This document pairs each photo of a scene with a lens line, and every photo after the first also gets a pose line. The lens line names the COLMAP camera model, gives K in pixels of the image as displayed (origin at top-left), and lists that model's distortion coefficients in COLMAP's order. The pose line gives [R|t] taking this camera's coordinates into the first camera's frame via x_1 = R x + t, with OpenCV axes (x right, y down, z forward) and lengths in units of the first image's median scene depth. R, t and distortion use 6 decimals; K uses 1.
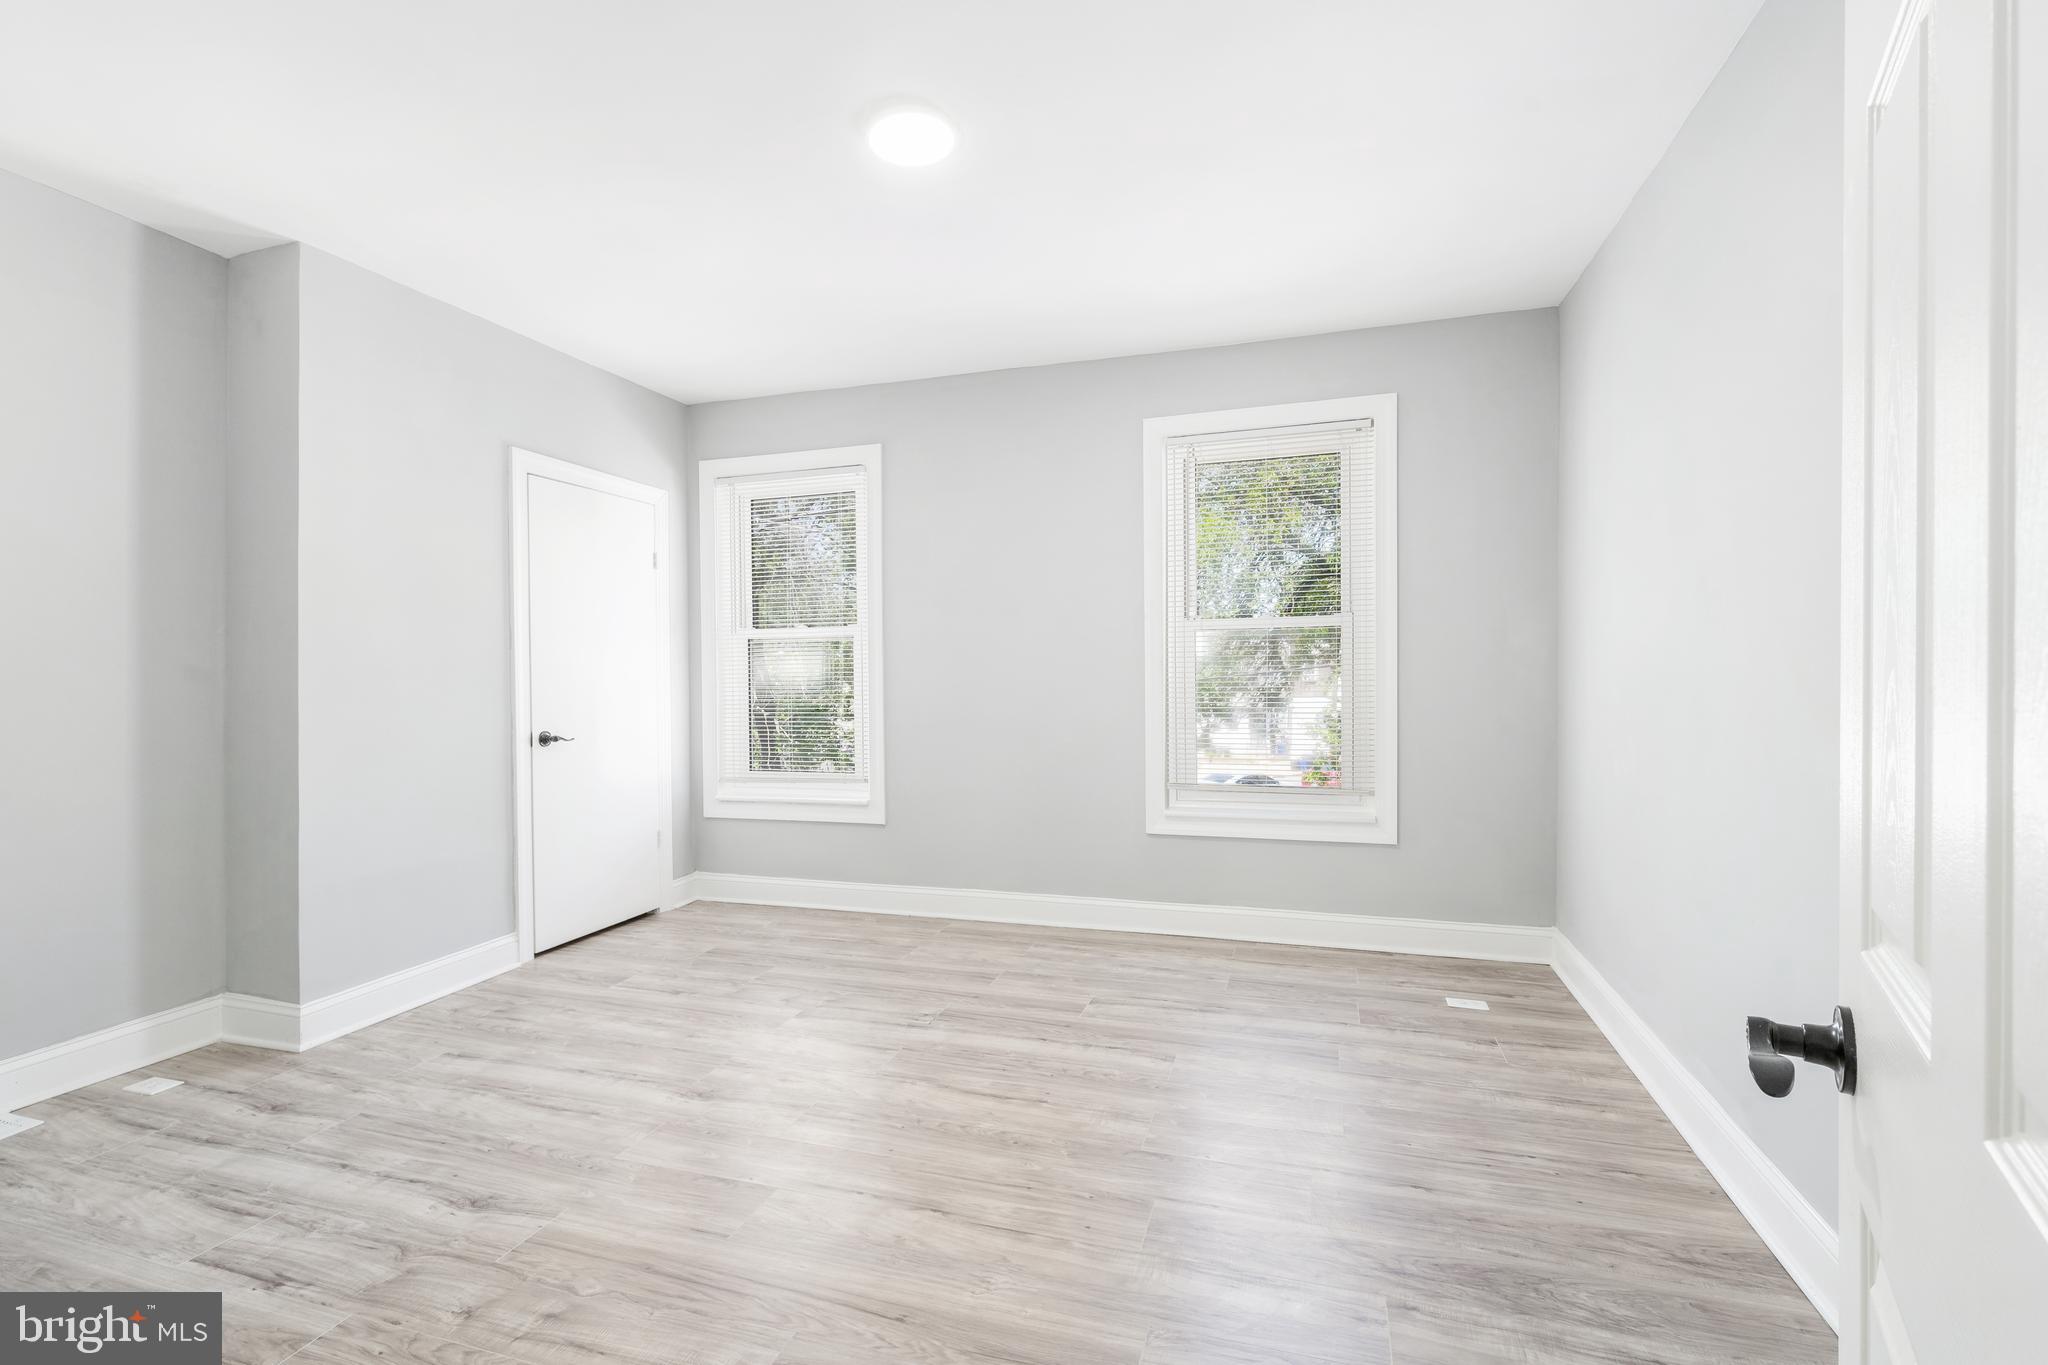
lens RADIAL K [[933.7, 0, 1023.3], [0, 933.7, 683.7], [0, 0, 1]] dist [0.001106, 0.000193]
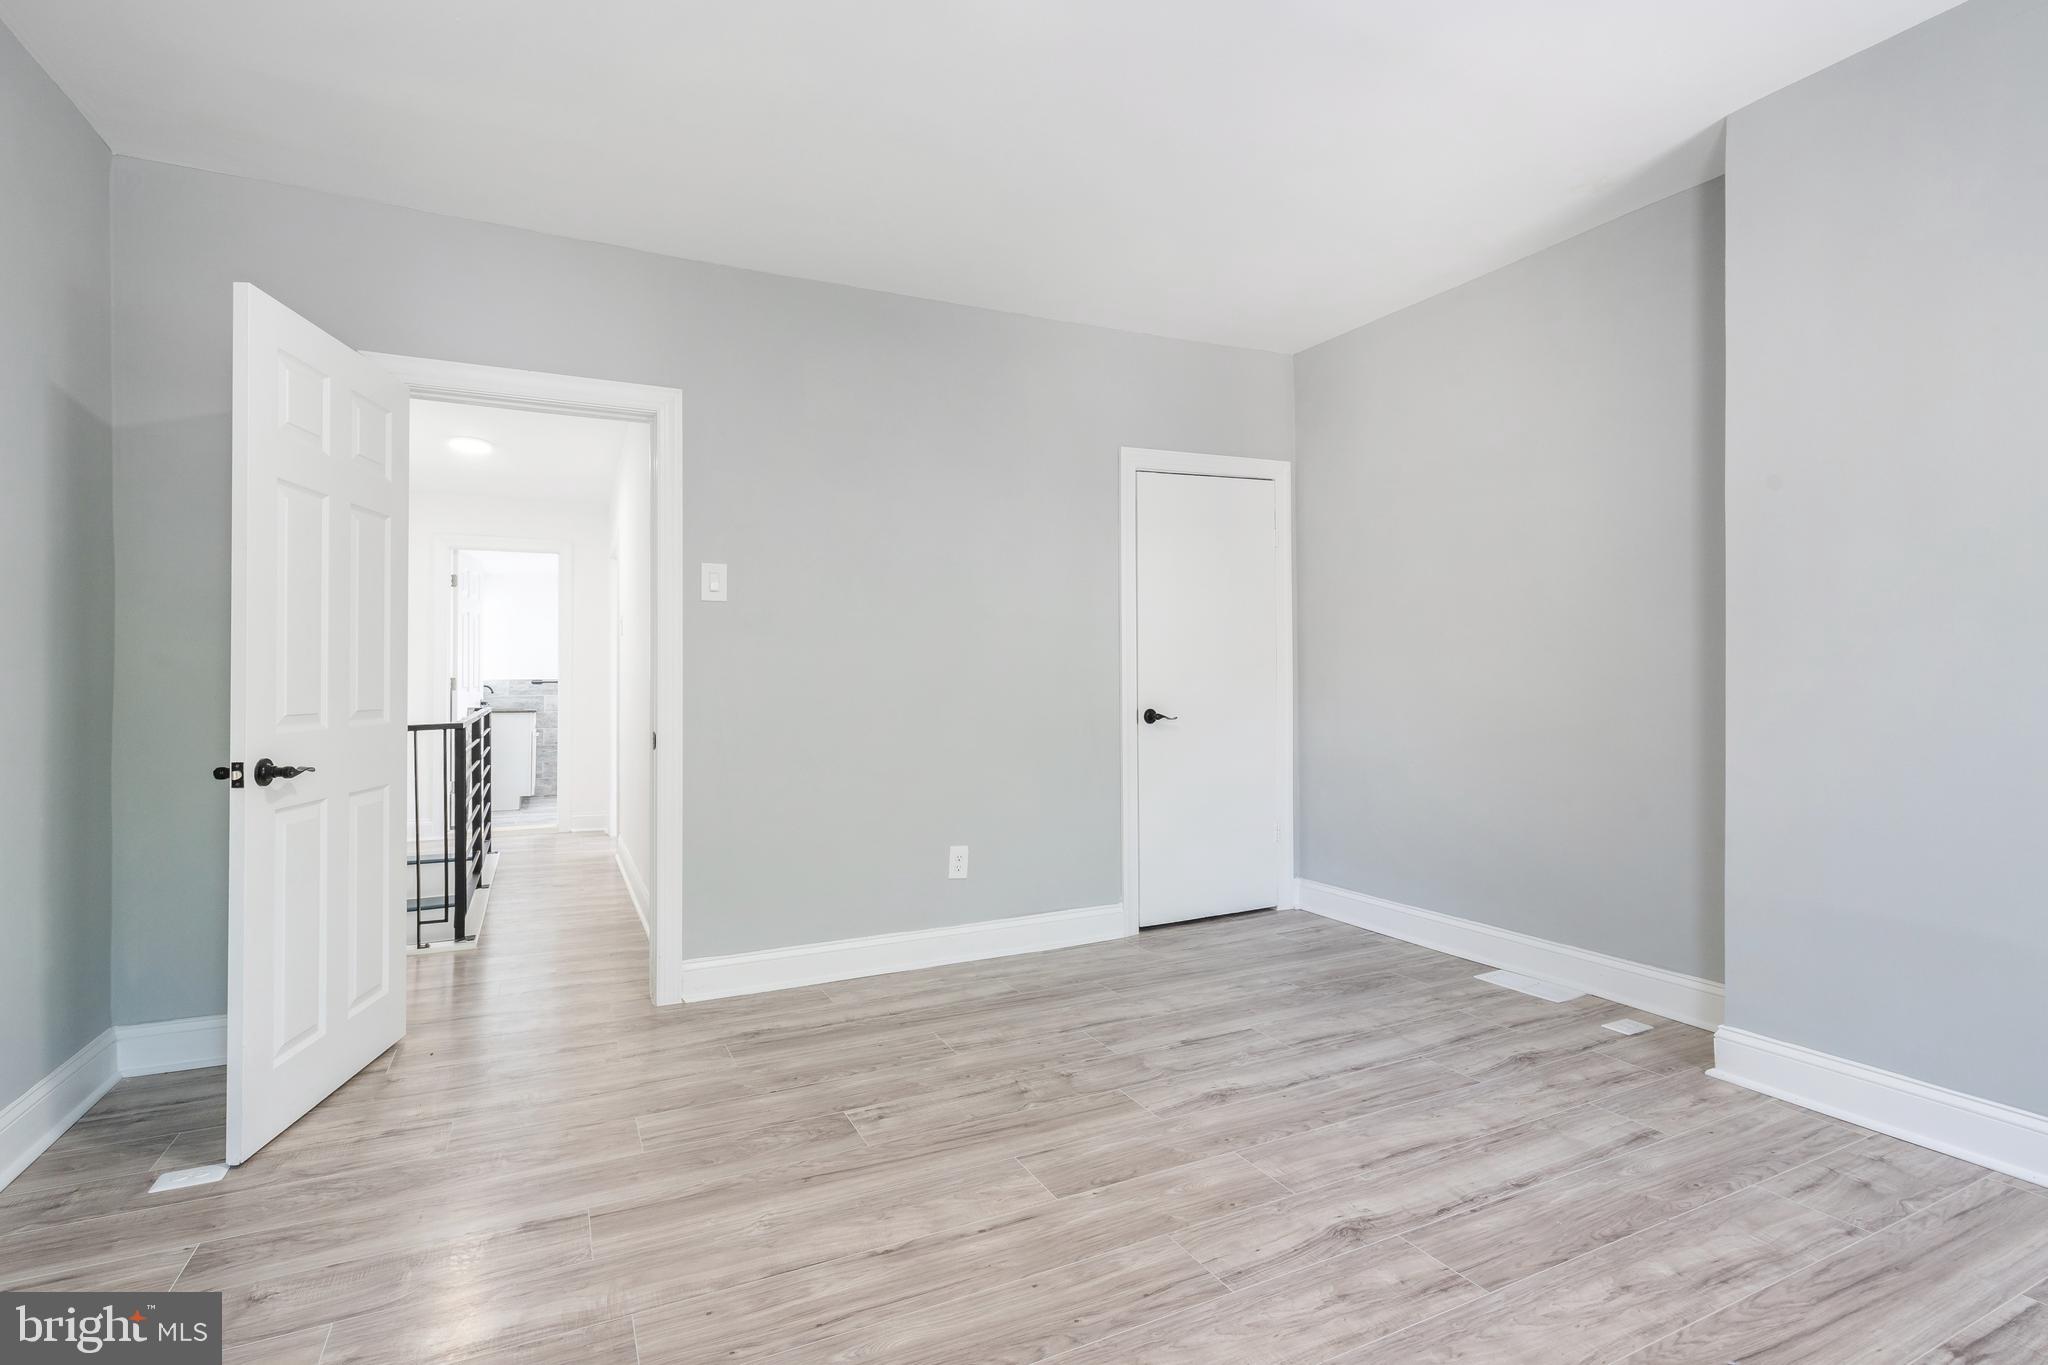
lens RADIAL K [[933.7, 0, 1023.3], [0, 933.7, 683.7], [0, 0, 1]] dist [0.001106, 0.000193]
pose [[-0.716770, 0.021073, -0.696991, 0.351645], [0.007604, 0.999720, 0.022406, 0.005219], [0.697268, 0.010760, -0.716730, 1.440571]]
